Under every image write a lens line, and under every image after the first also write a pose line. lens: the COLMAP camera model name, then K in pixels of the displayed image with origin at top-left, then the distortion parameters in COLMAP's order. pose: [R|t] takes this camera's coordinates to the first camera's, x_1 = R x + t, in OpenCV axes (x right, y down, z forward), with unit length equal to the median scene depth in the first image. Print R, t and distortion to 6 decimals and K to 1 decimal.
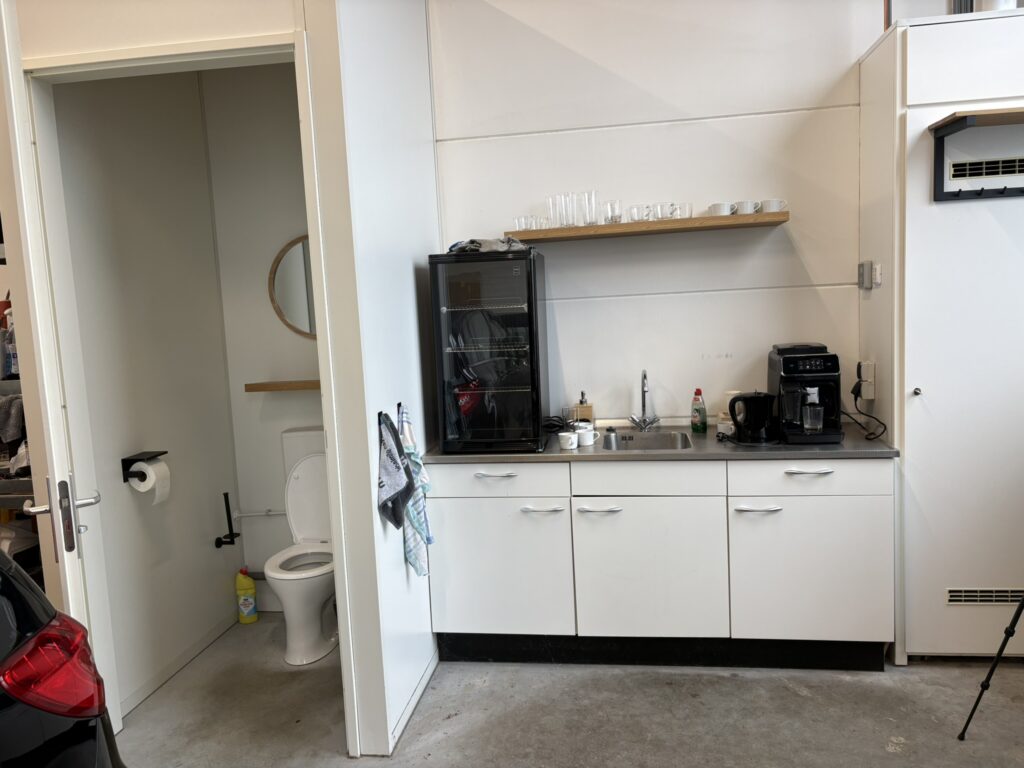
lens RADIAL K [[784.8, 0, 507.0], [0, 784.8, 388.3], [0, 0, 1]] dist [0.051117, -0.047970]
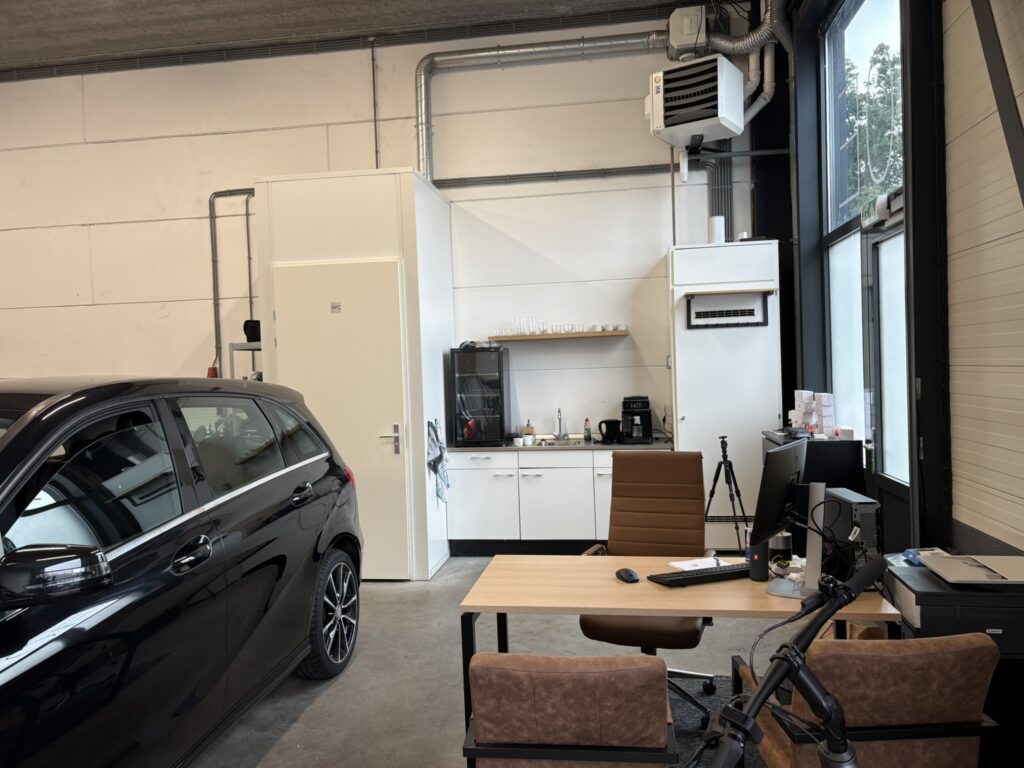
lens RADIAL K [[784.8, 0, 506.7], [0, 784.8, 390.1], [0, 0, 1]] dist [0.051117, -0.047970]
pose [[0.999867, 0.015623, 0.004721, 0.037621], [-0.015165, 0.996264, -0.085015, 0.105601], [-0.006032, 0.084932, 0.996368, -0.990924]]
